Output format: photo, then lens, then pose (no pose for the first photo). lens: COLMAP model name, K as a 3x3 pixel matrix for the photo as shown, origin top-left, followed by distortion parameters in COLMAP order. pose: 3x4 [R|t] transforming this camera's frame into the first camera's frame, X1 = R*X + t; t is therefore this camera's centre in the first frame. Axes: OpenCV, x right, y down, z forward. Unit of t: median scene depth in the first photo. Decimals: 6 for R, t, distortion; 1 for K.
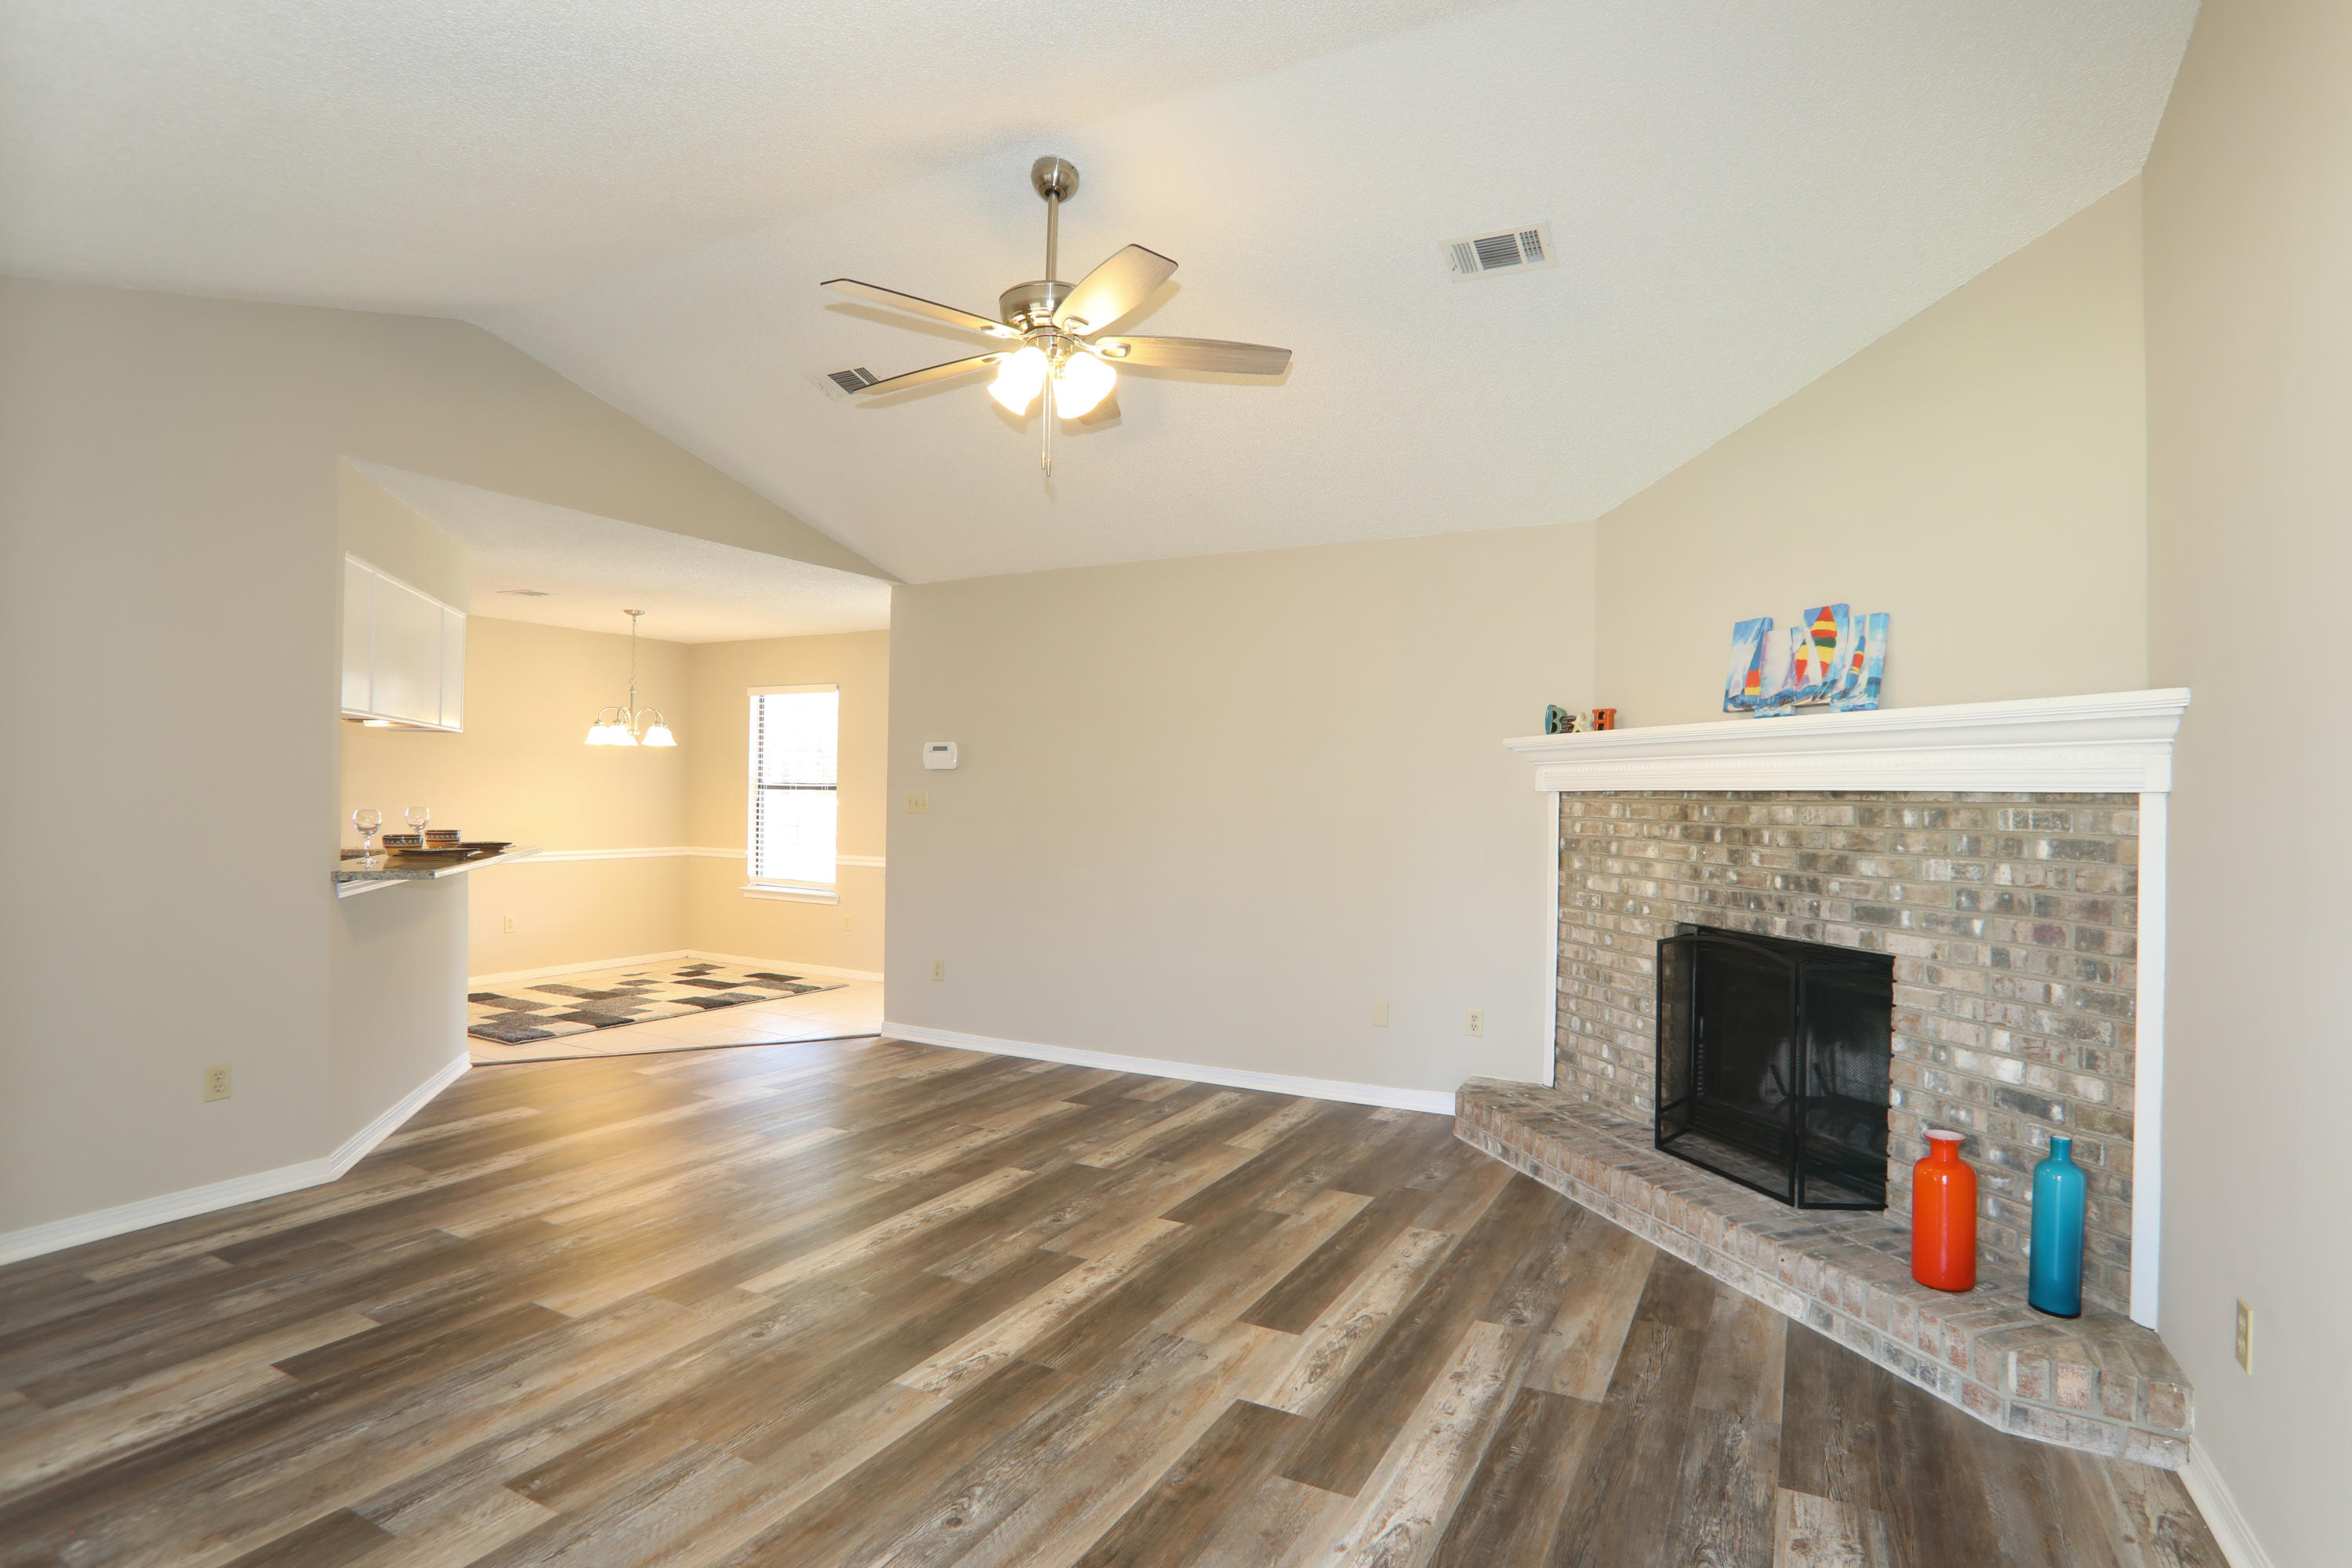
lens RADIAL K [[1195.2, 0, 1169.1], [0, 1195.2, 788.5], [0, 0, 1]] dist [-0.094318, 0.051786]
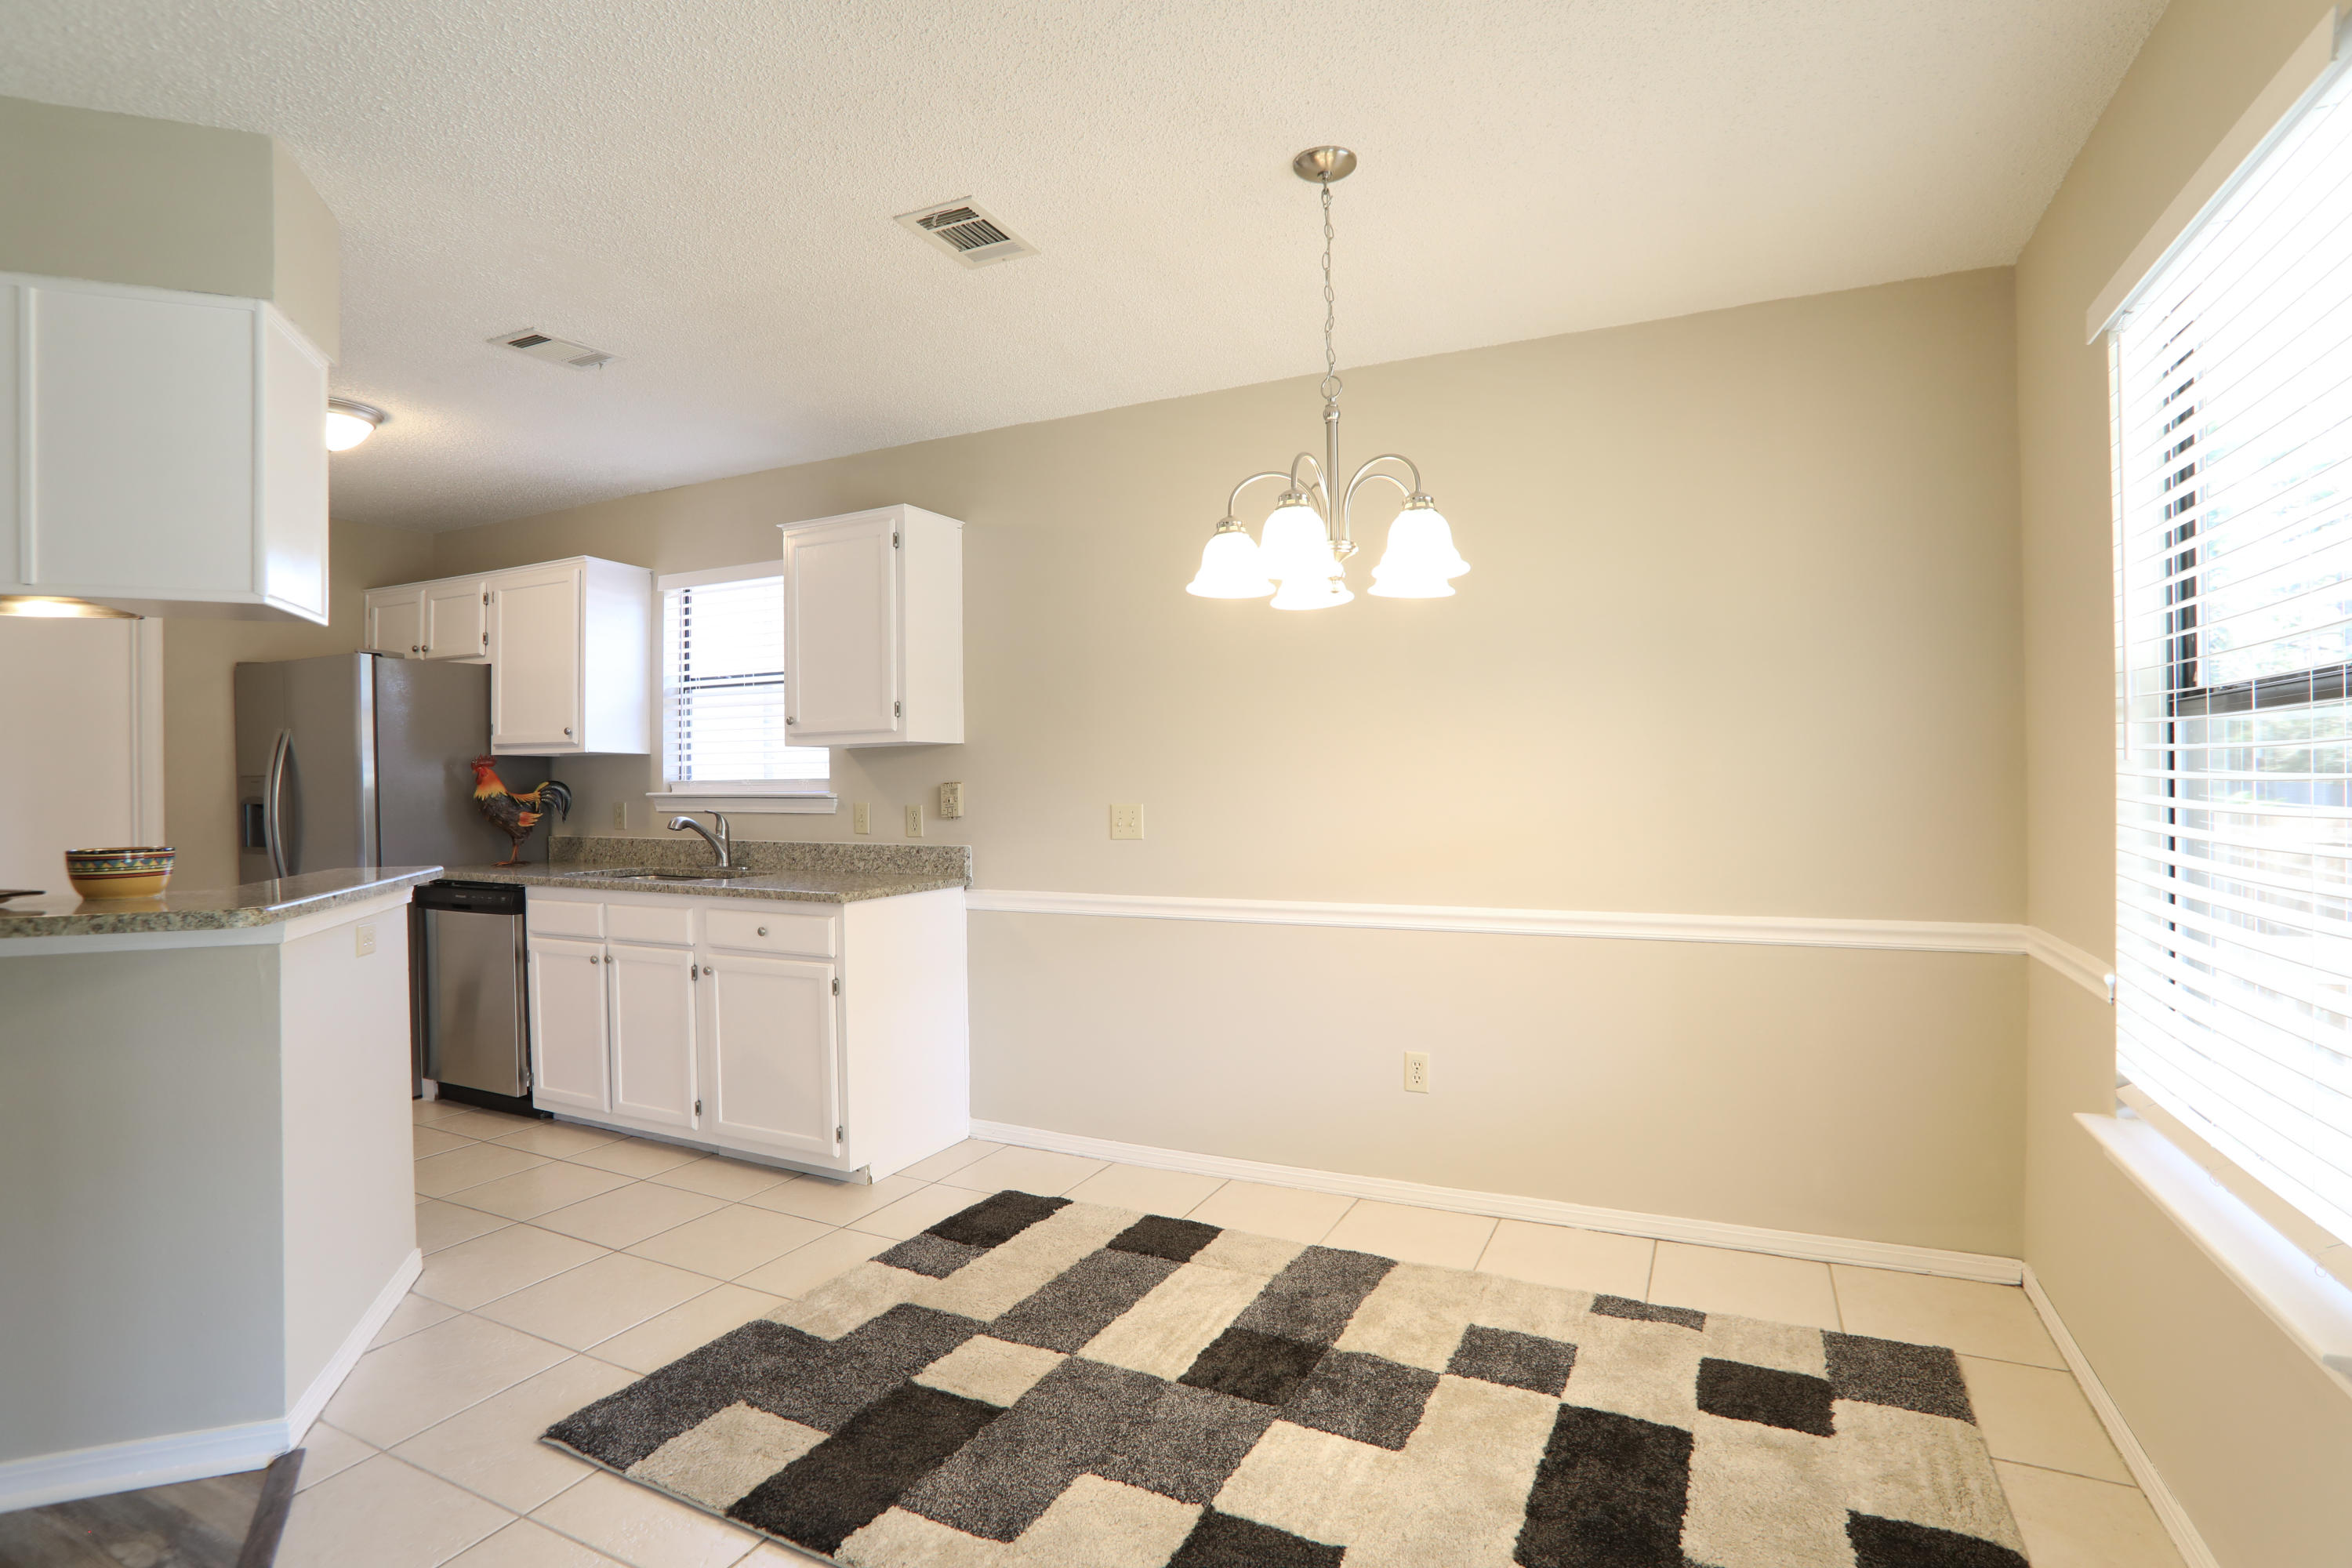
lens RADIAL K [[1145.8, 0, 1176.0], [0, 1145.8, 784.0], [0, 0, 1]] dist [-0.090249, 0.041783]
pose [[0.047511, -0.014573, -0.998764, -0.354061], [0.013546, 0.999811, -0.013944, 0.036408], [0.998779, -0.012867, 0.047700, 2.026818]]
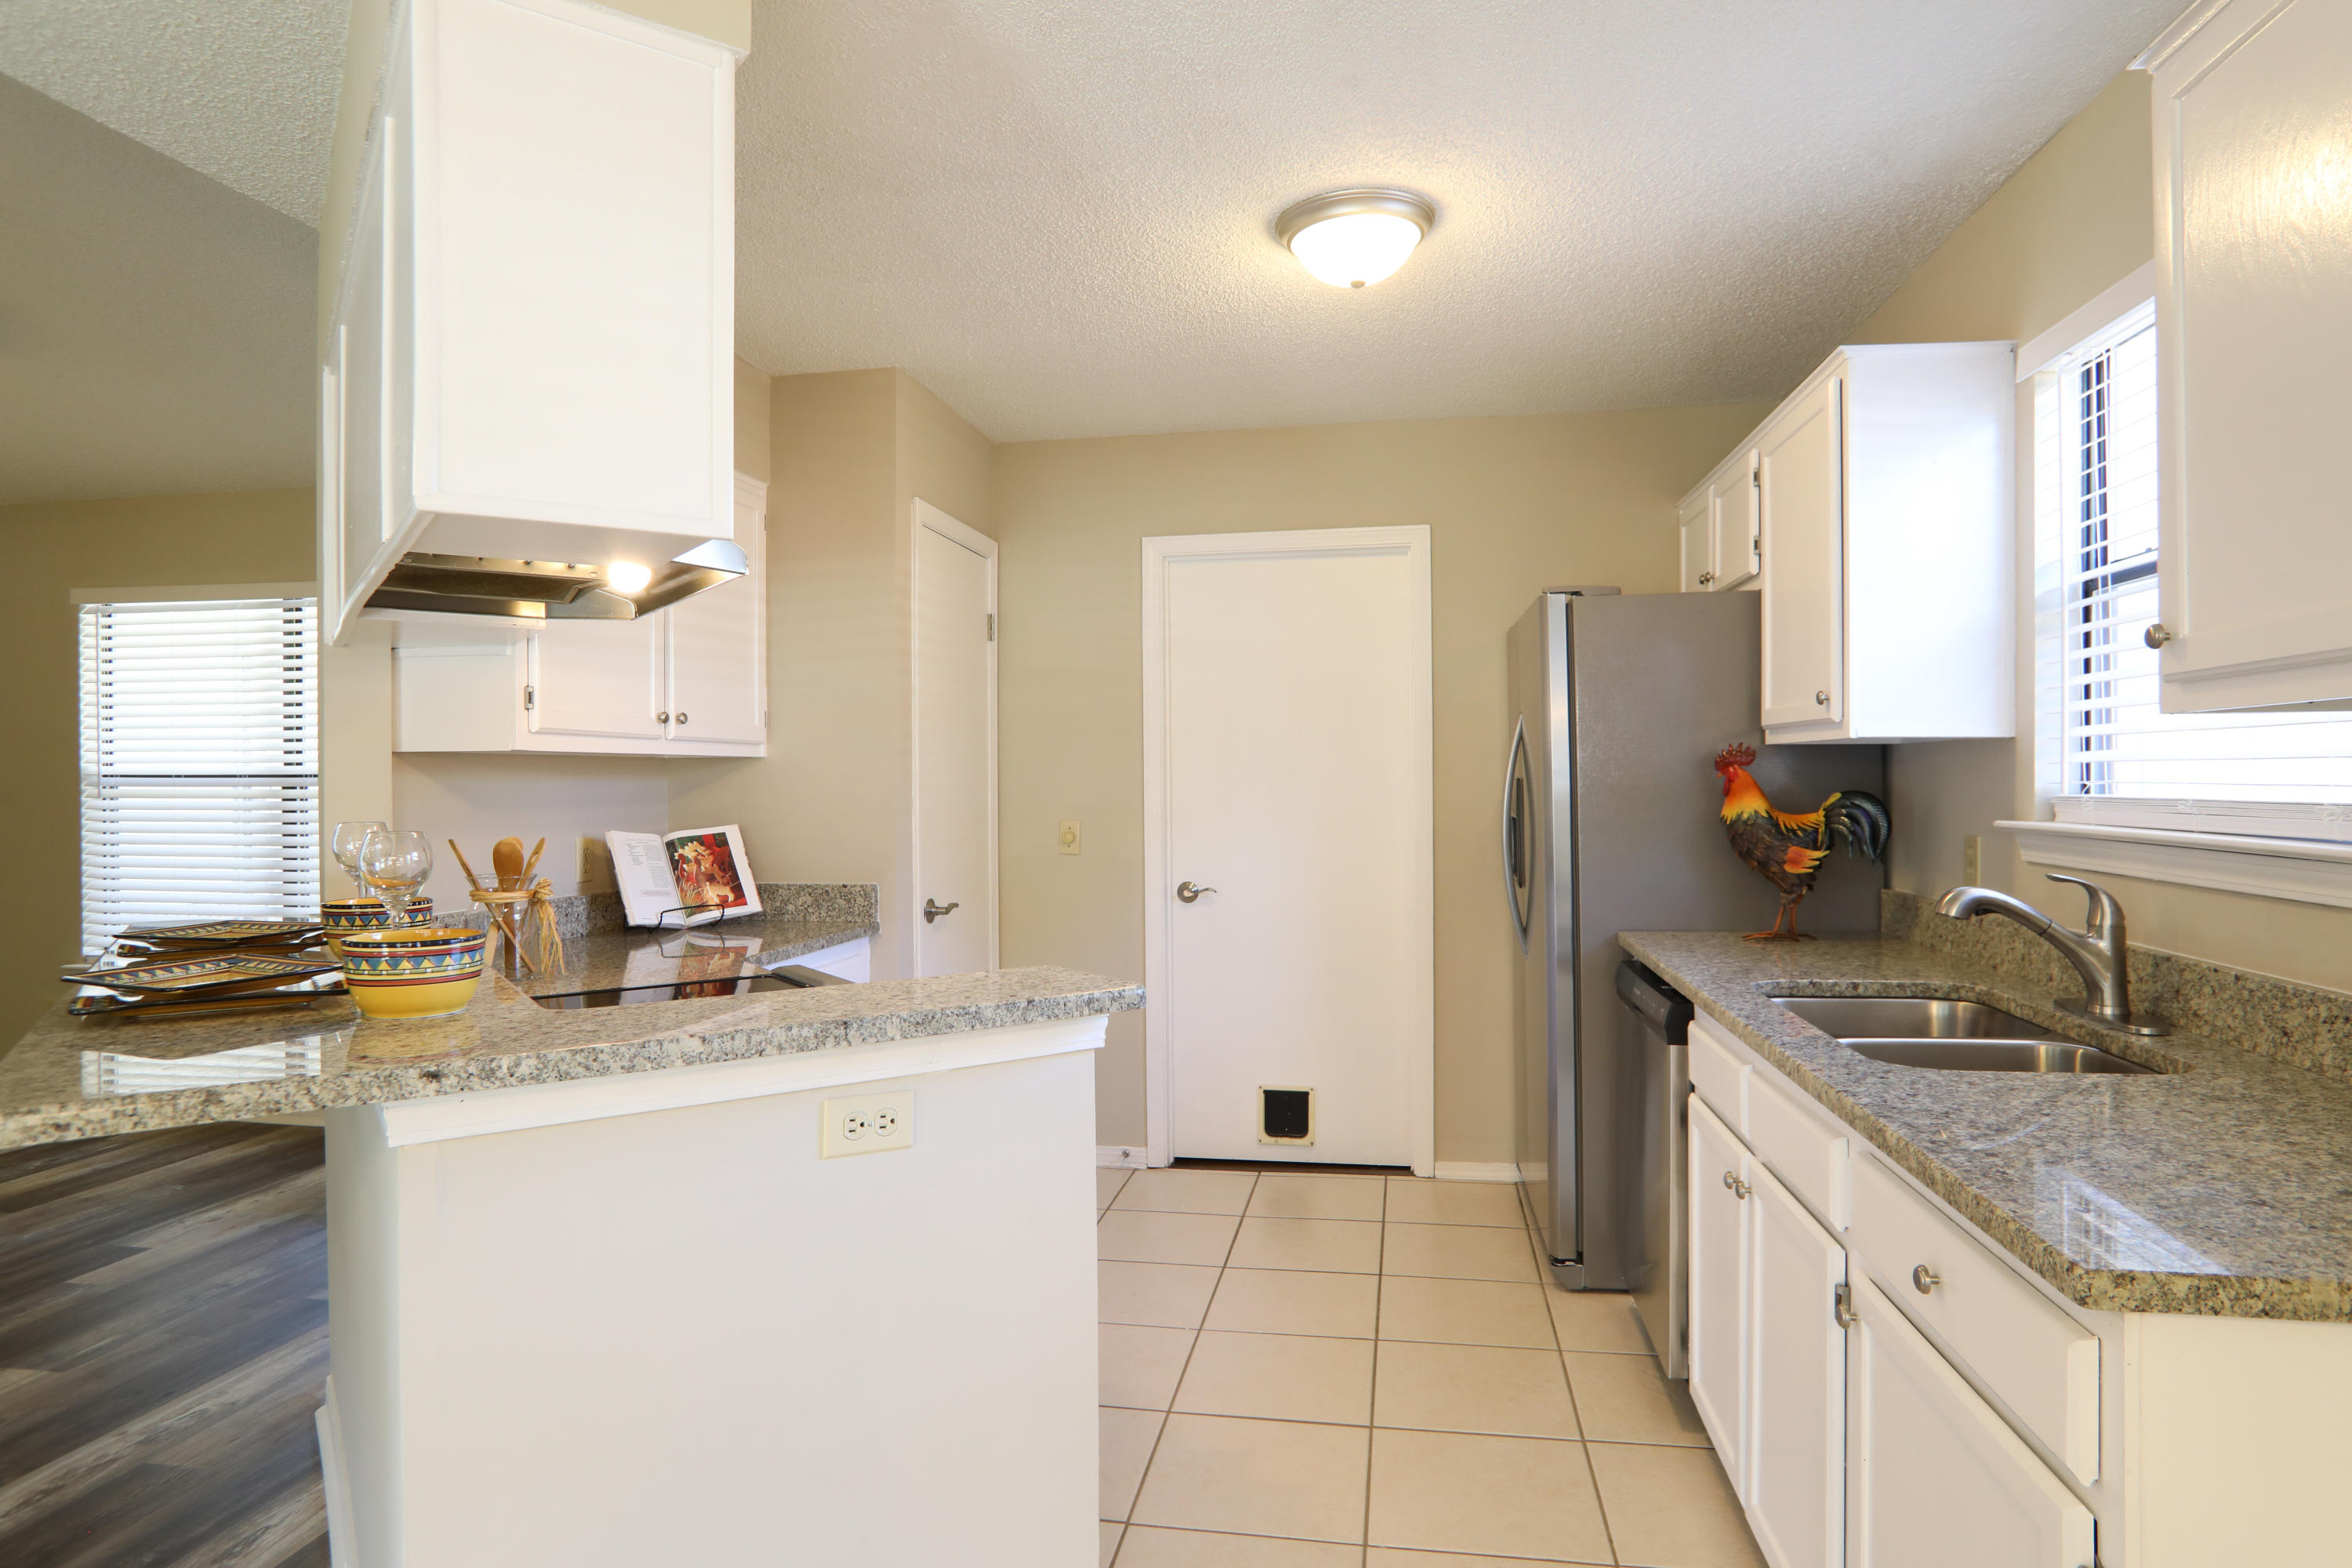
lens RADIAL K [[1317.2, 0, 1176.0], [0, 1317.2, 784.0], [0, 0, 1]] dist [-0.079222, 0.044953]
pose [[-0.948374, -0.004311, -0.317125, -1.050310], [-0.003542, 0.999989, -0.003003, 0.003745], [0.317135, -0.001725, -0.948379, 1.995223]]
